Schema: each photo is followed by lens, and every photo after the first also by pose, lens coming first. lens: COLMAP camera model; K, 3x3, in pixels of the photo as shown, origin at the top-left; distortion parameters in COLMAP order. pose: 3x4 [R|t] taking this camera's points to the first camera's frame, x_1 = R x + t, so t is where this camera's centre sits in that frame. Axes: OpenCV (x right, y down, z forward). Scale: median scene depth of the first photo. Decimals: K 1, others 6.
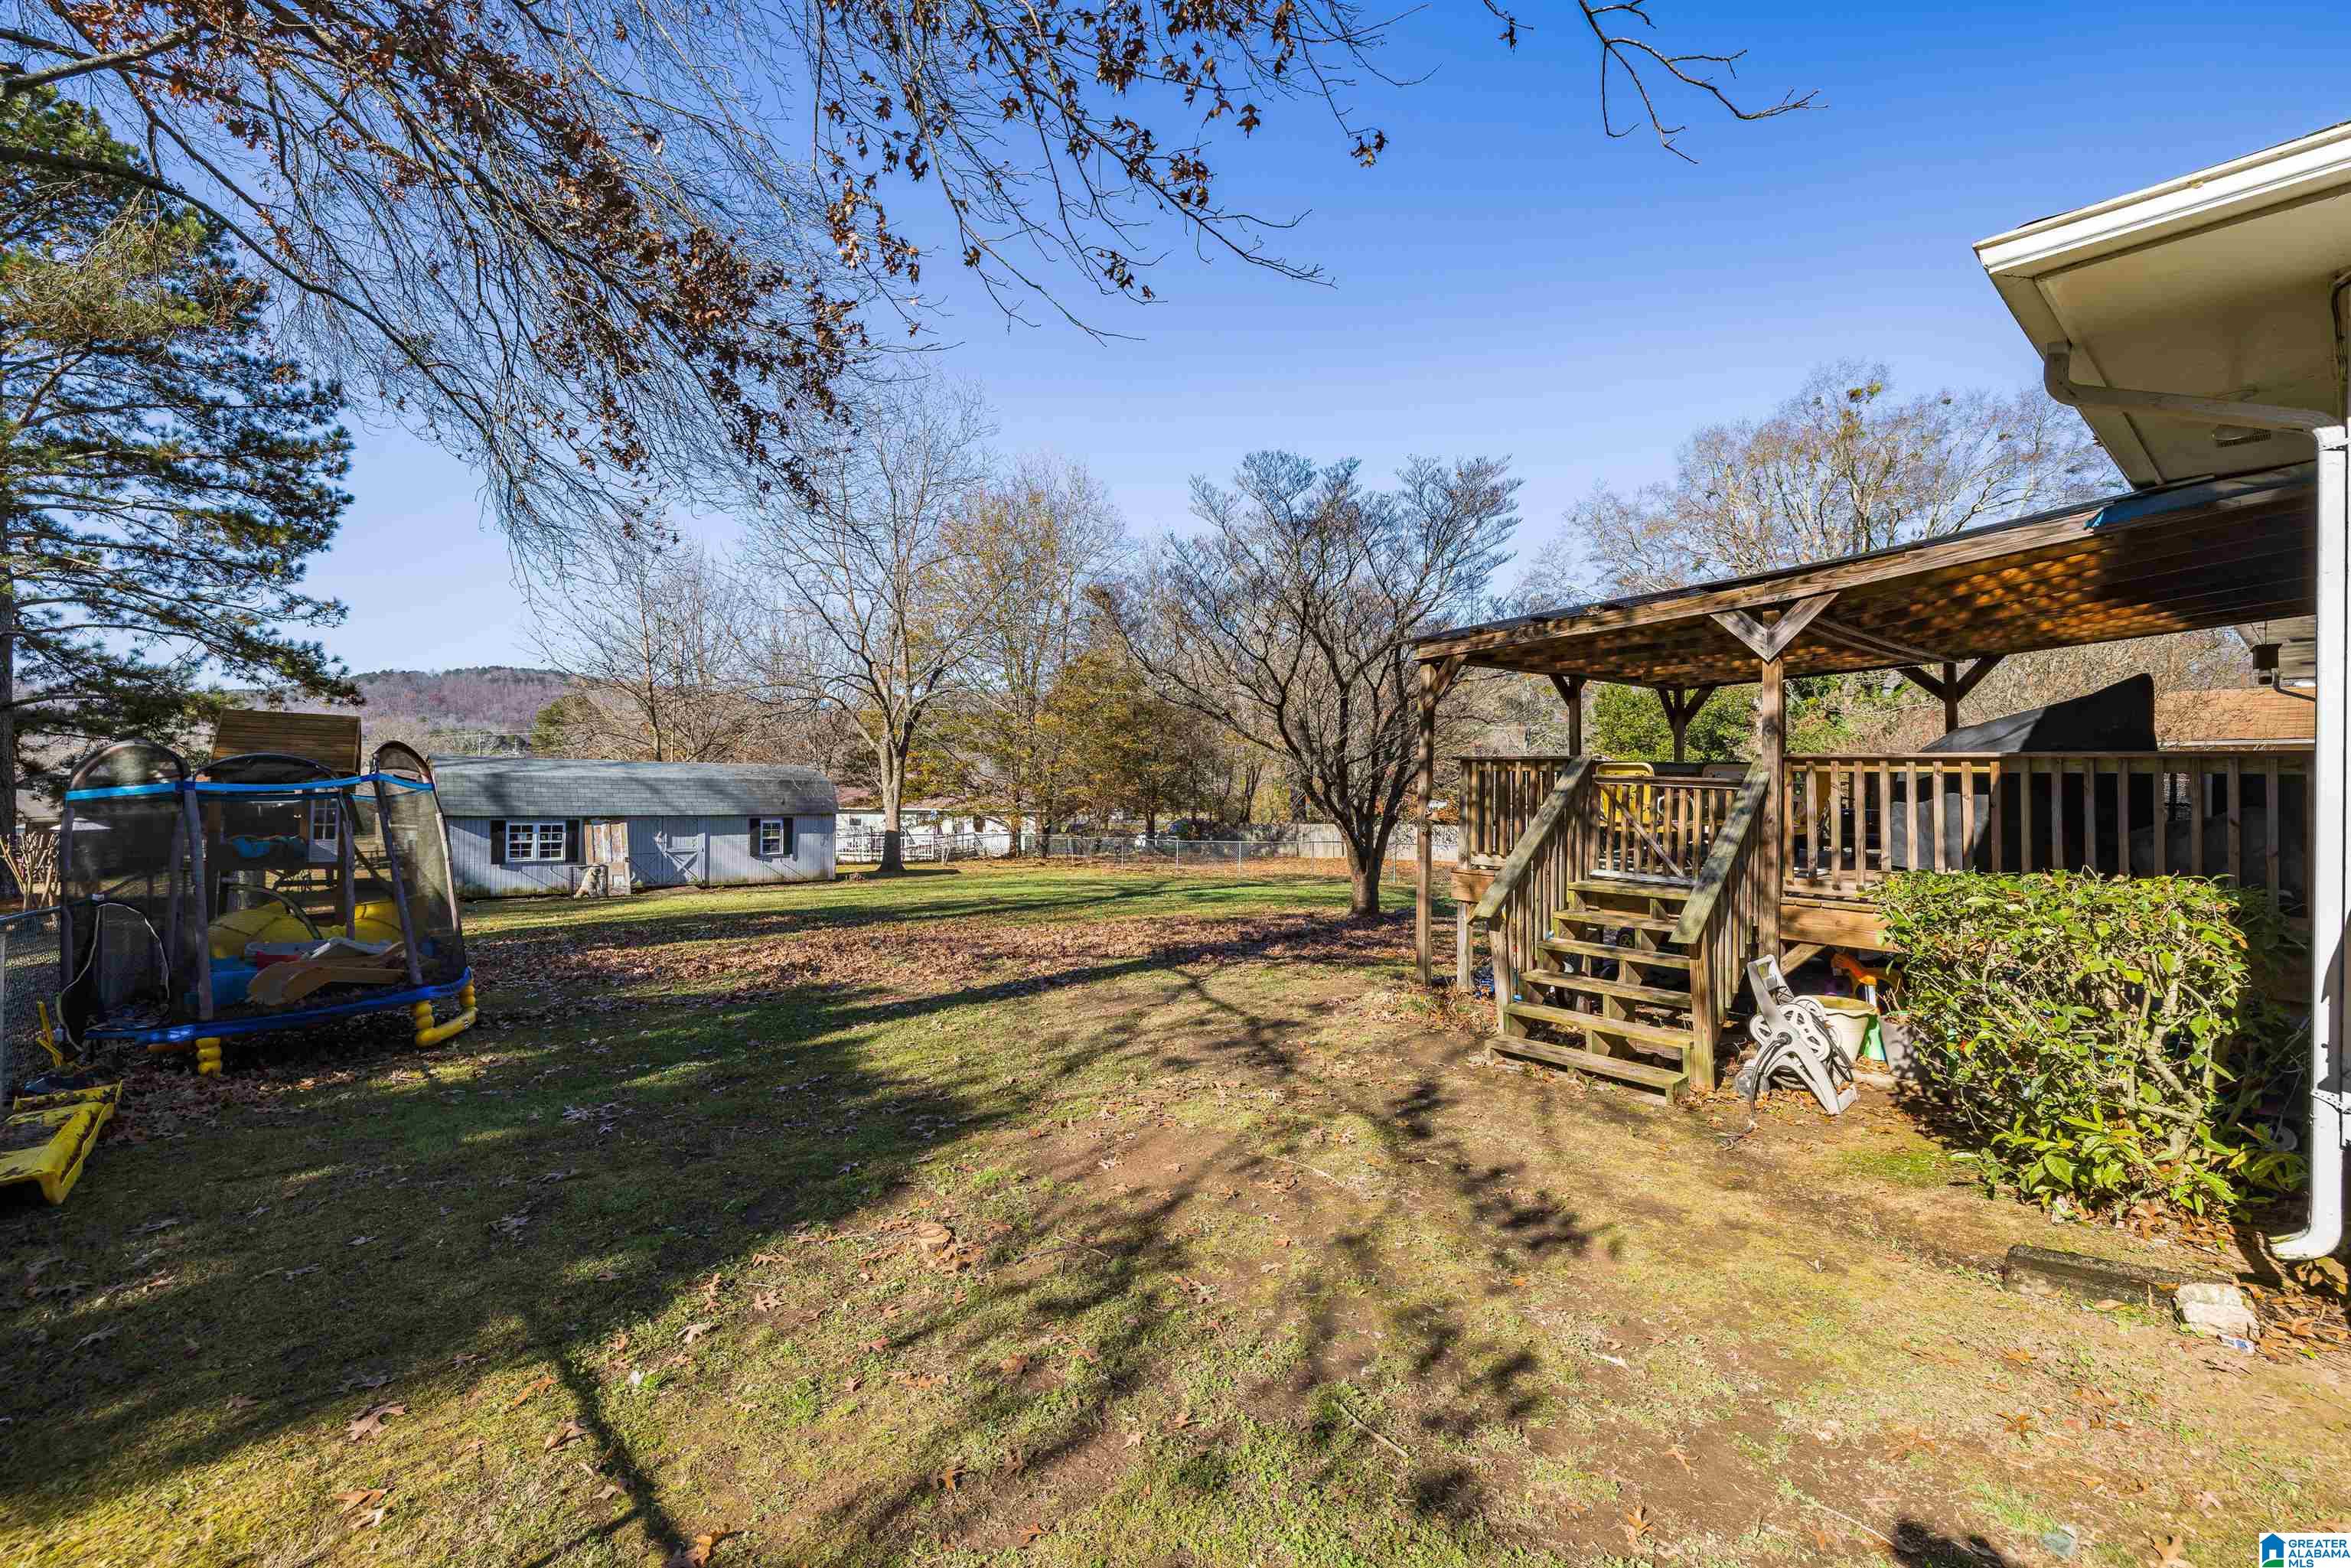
lens RADIAL K [[982.3, 0, 1175.5], [0, 982.3, 784.0], [0, 0, 1]] dist [0.007870, -0.000116]
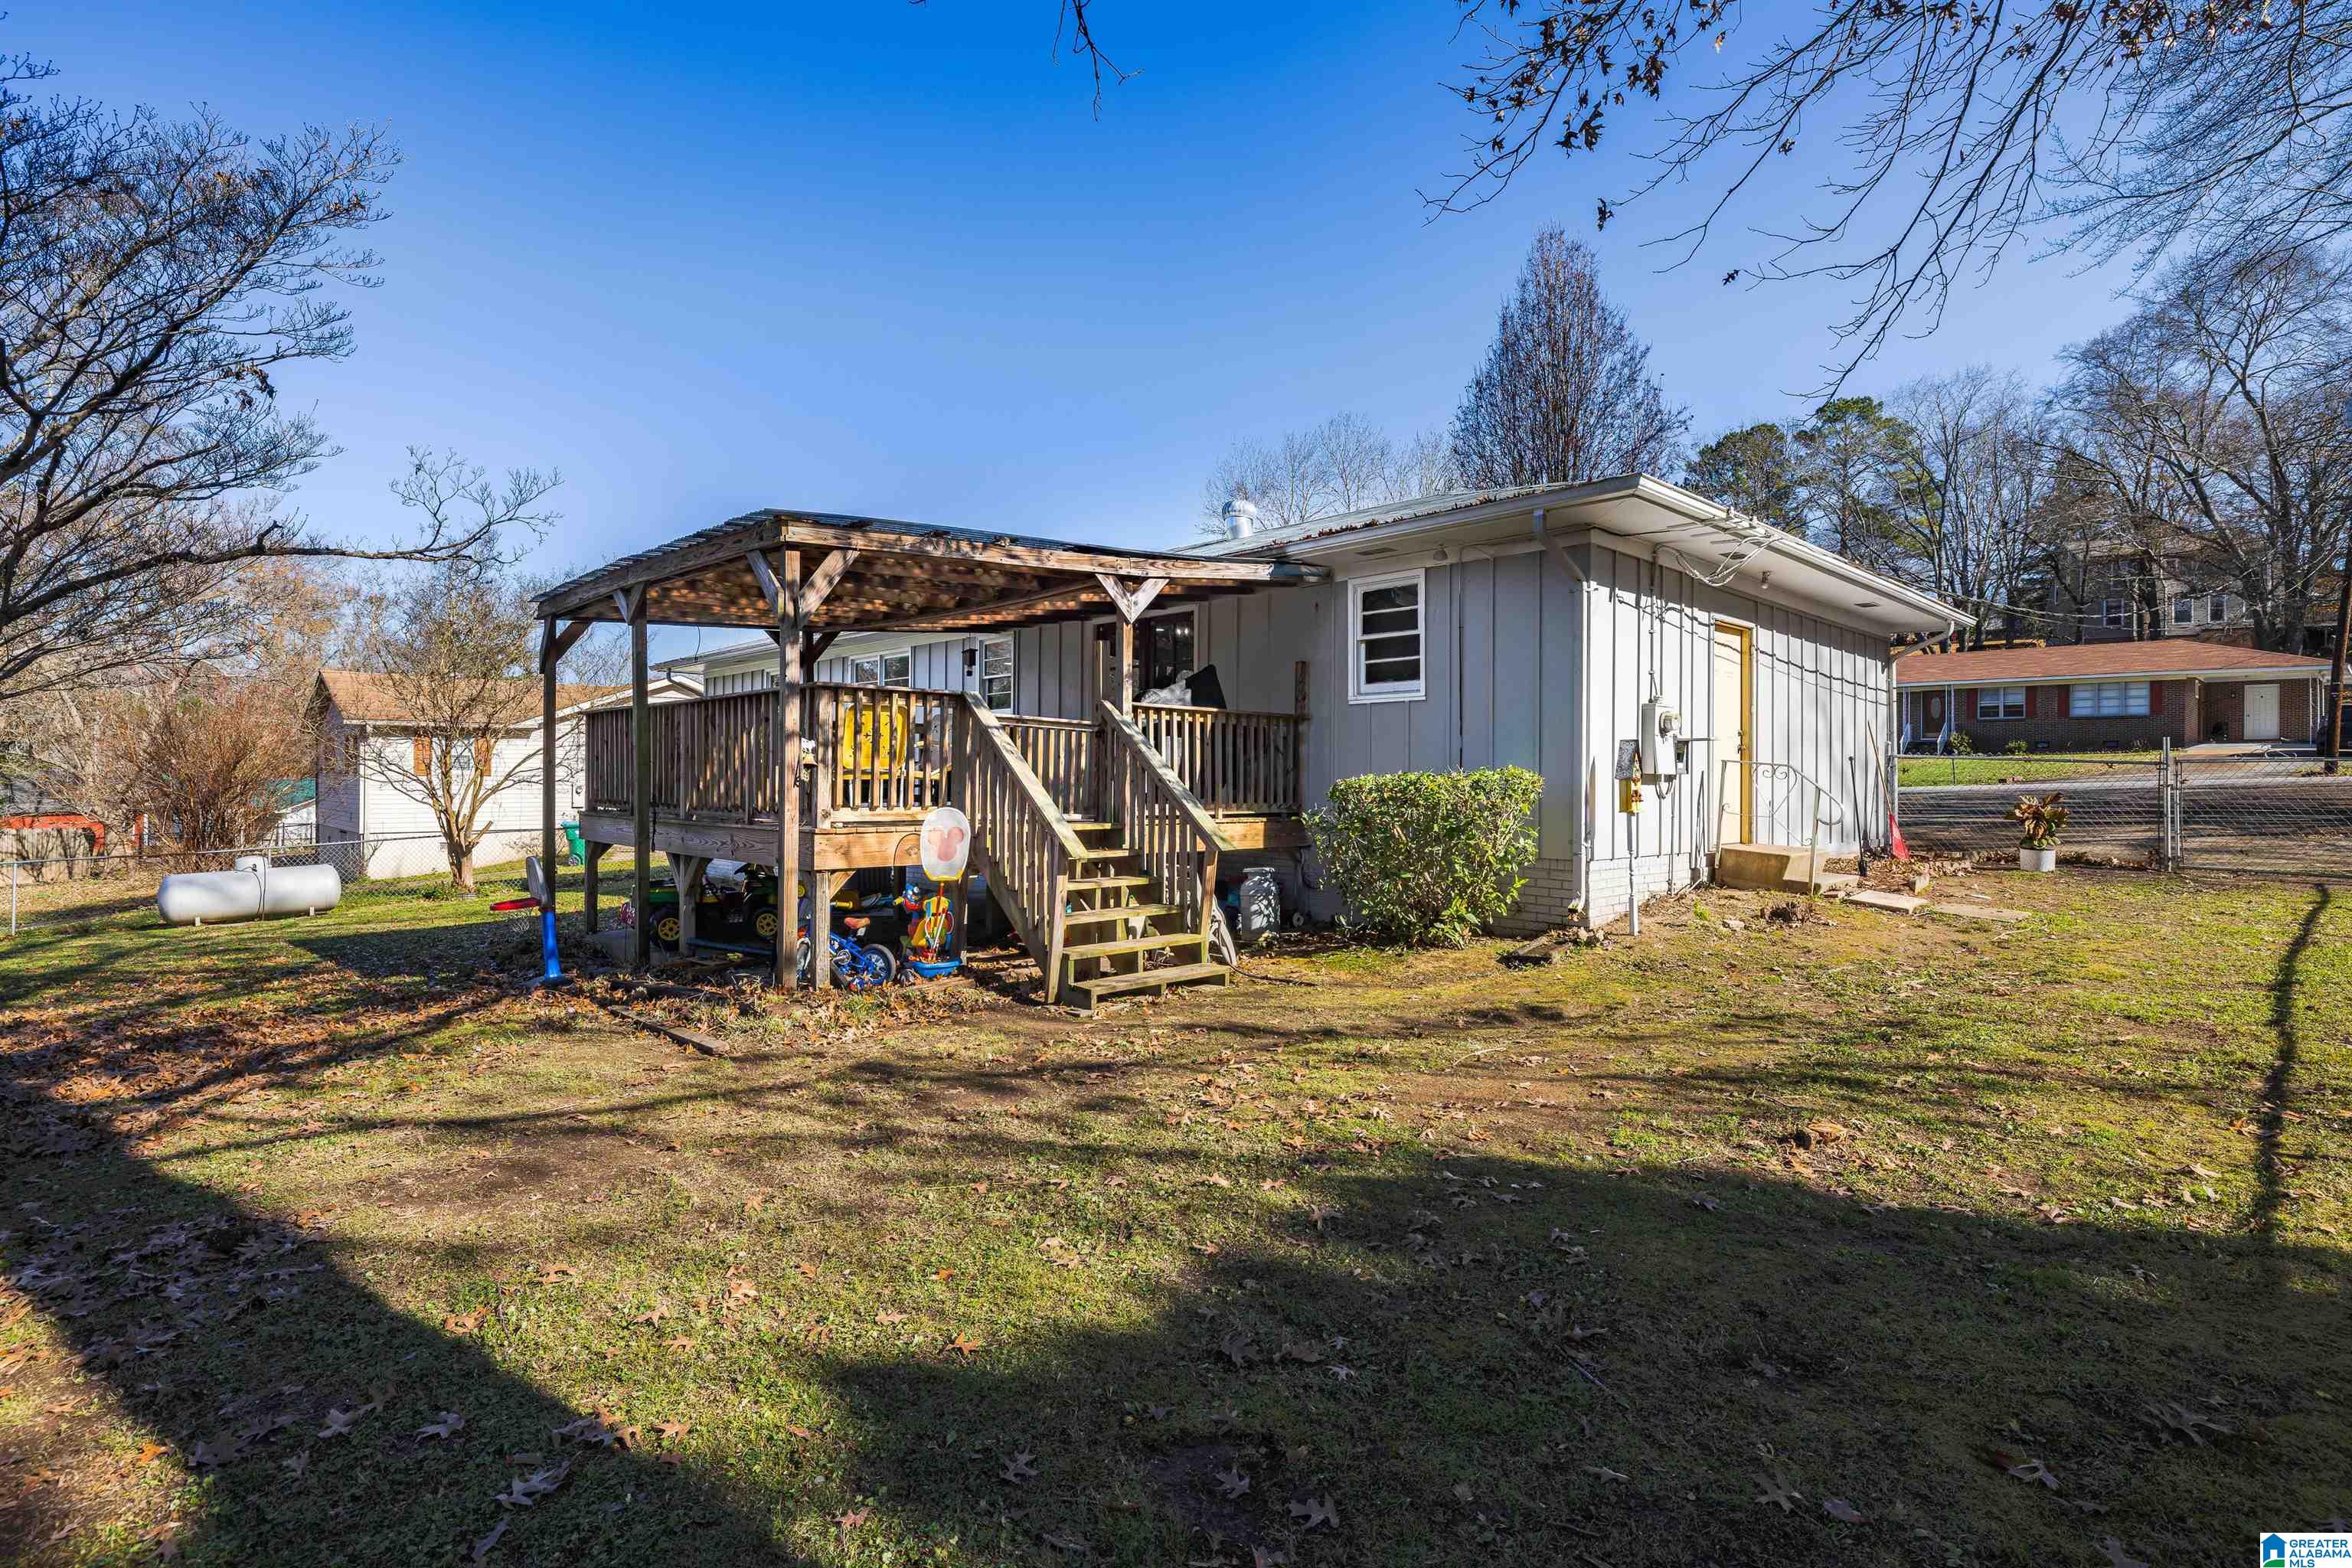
lens RADIAL K [[1145.1, 0, 1176.0], [0, 1145.1, 784.0], [0, 0, 1]] dist [-0.003321, -0.000958]
pose [[-0.042521, -0.010460, 0.999041, -0.208659], [0.007973, 0.999910, 0.010808, 0.014971], [-0.999064, 0.008425, -0.042434, 0.261896]]
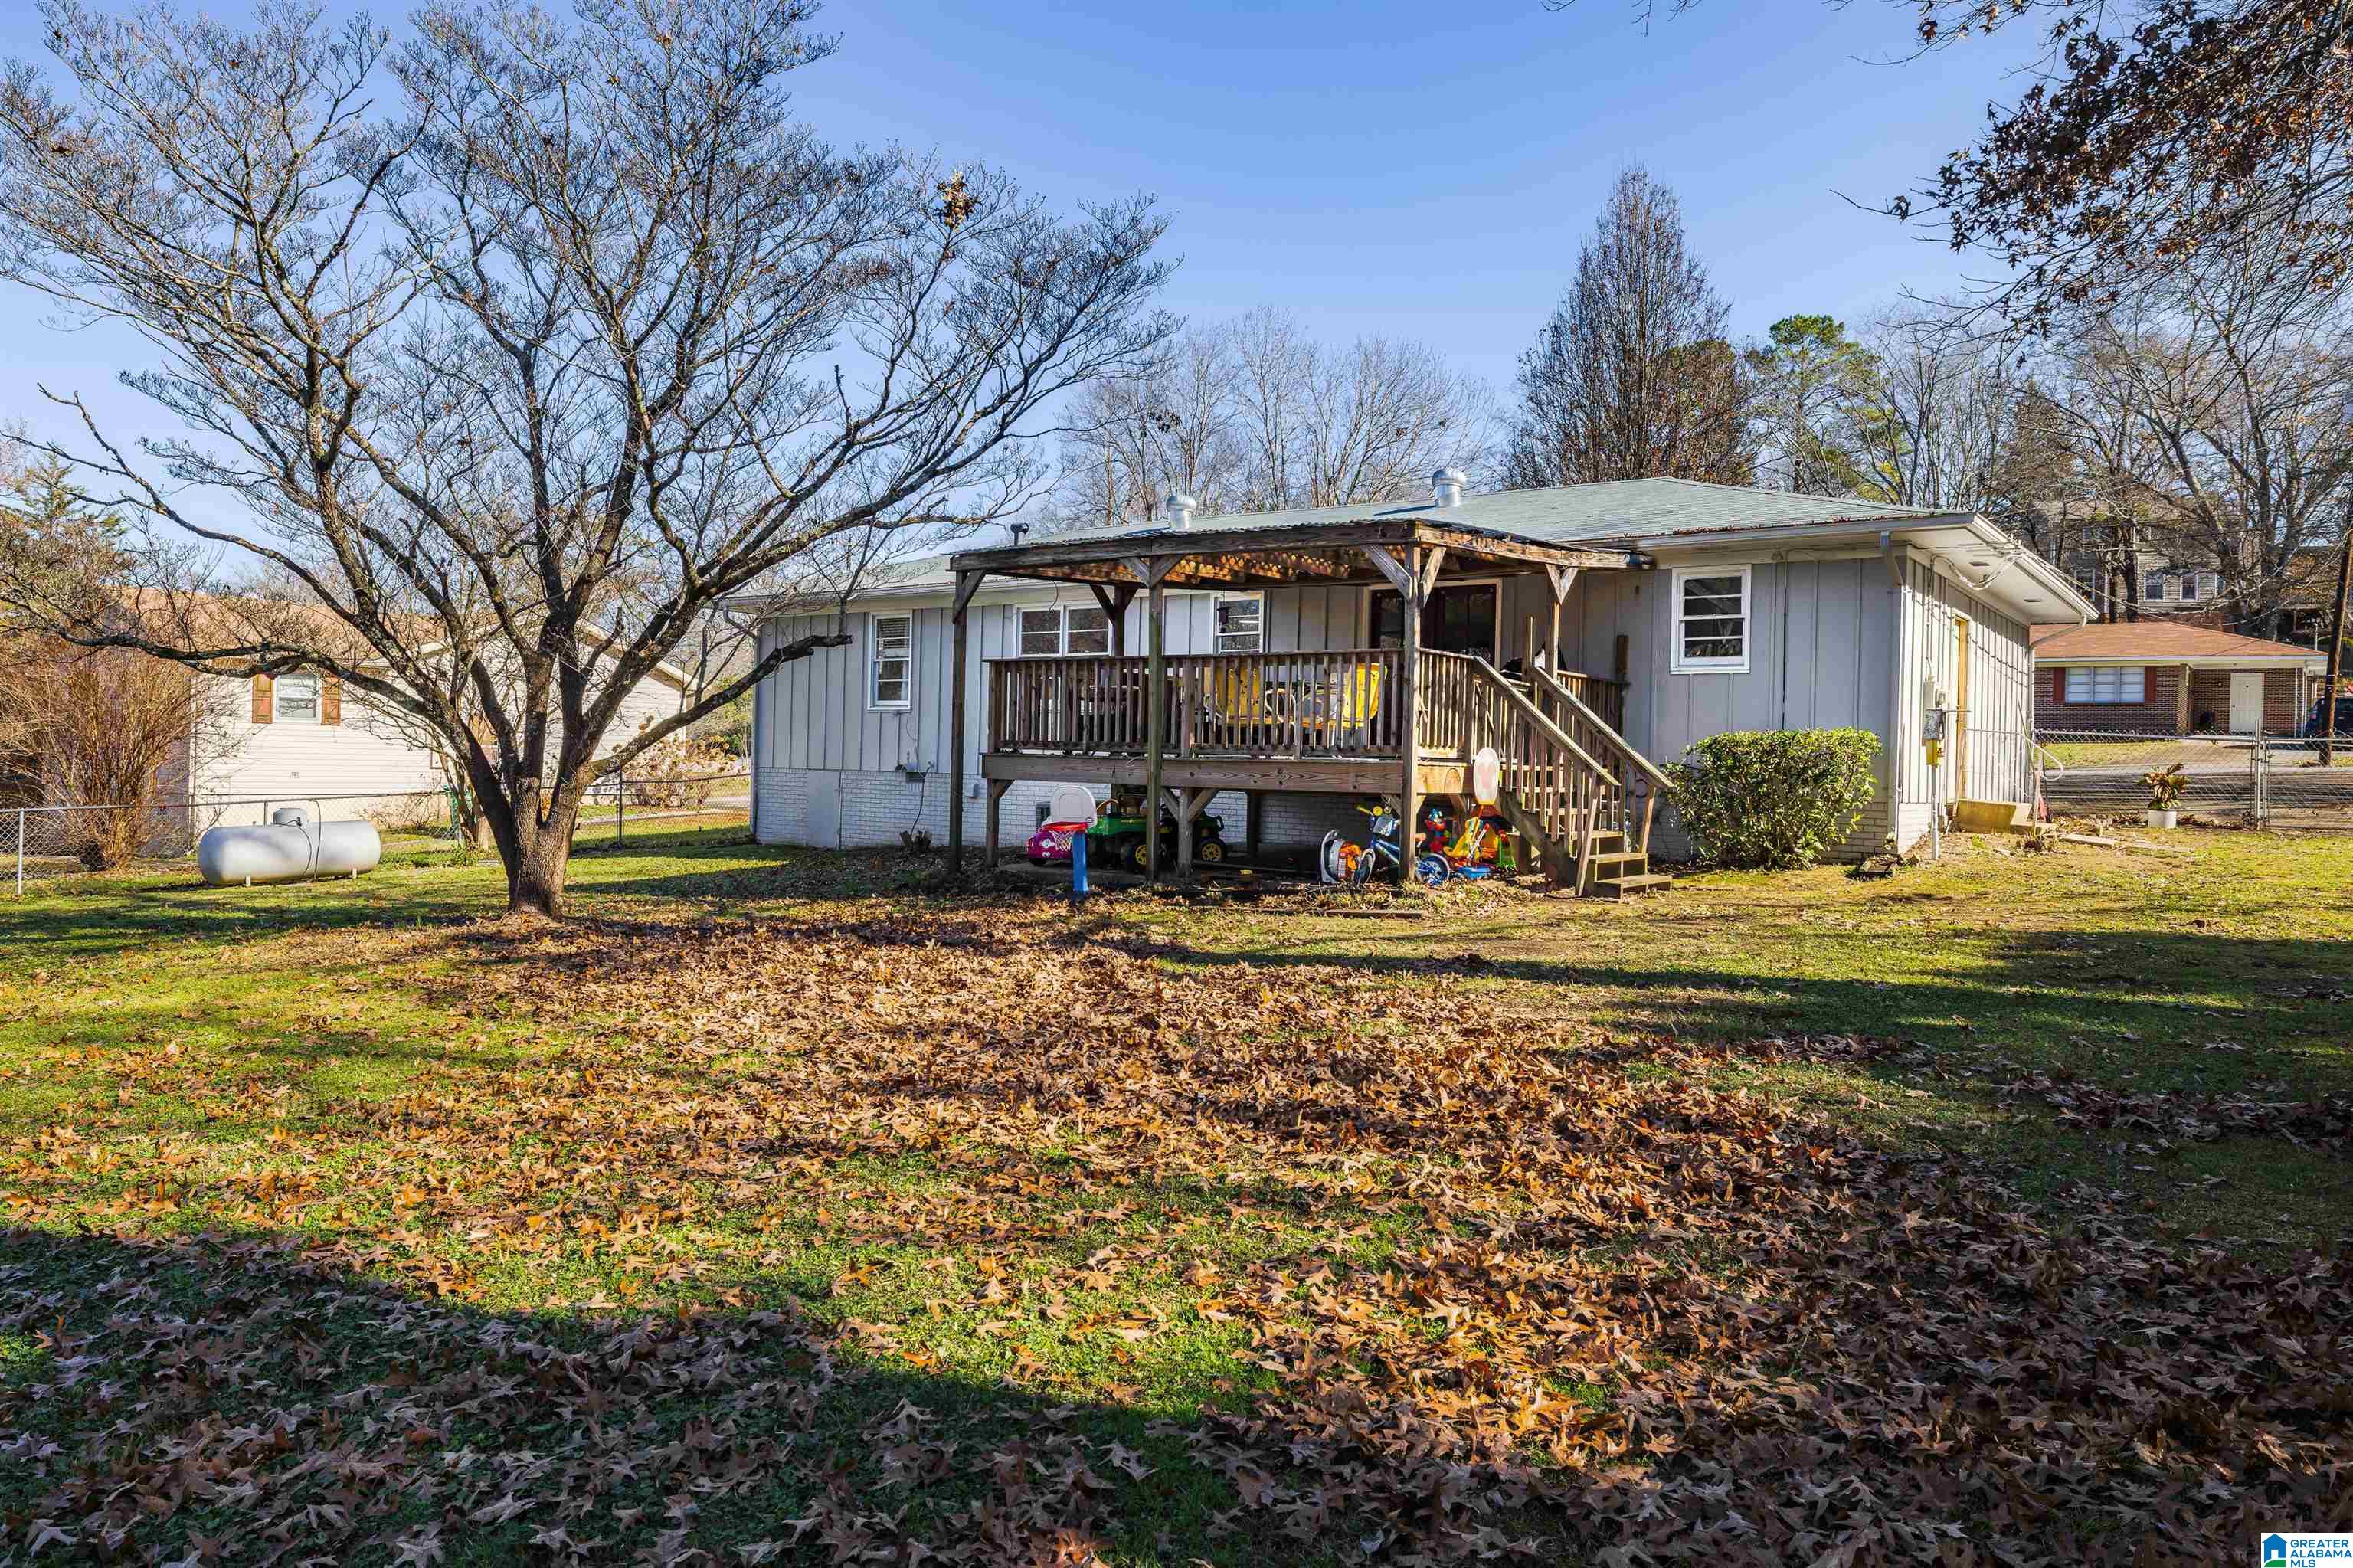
lens RADIAL K [[1549.5, 0, 1176.5], [0, 1549.5, 784.0], [0, 0, 1]] dist [-0.007181, 0.000408]
pose [[-0.211665, -0.023422, 0.977062, -0.402066], [-0.012339, 0.999697, 0.021292, 0.026646], [-0.977264, -0.007550, -0.211890, 0.532391]]
